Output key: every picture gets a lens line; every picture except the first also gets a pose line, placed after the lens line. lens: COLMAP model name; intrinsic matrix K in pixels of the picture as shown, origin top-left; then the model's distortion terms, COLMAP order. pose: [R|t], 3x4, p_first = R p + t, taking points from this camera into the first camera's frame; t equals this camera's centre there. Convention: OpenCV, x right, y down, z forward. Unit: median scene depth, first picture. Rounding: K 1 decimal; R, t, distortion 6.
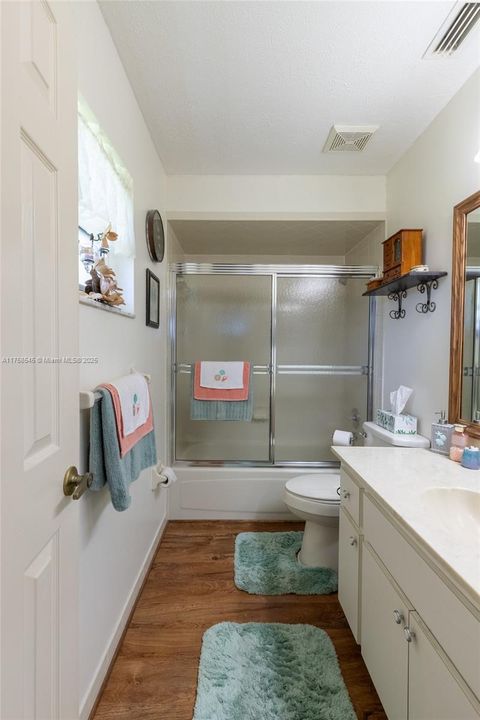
lens RADIAL K [[335.7, 0, 238.6], [0, 335.7, 360.3], [0, 0, 1]] dist [0.002564, -0.000269]
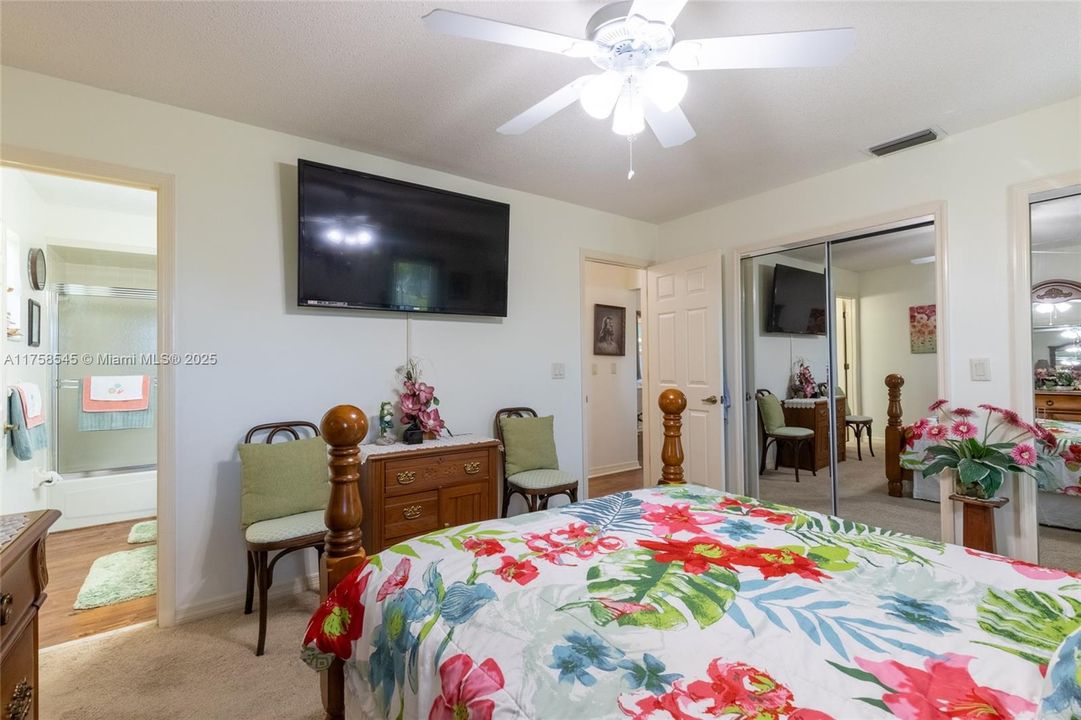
lens RADIAL K [[473.1, 0, 541.8], [0, 473.1, 361.7], [0, 0, 1]] dist [0.003106, 0.000248]
pose [[0.795942, -0.007596, 0.605325, 0.132990], [0.031465, 0.999089, -0.028837, 0.051417], [-0.604554, 0.041999, 0.795456, -1.235071]]
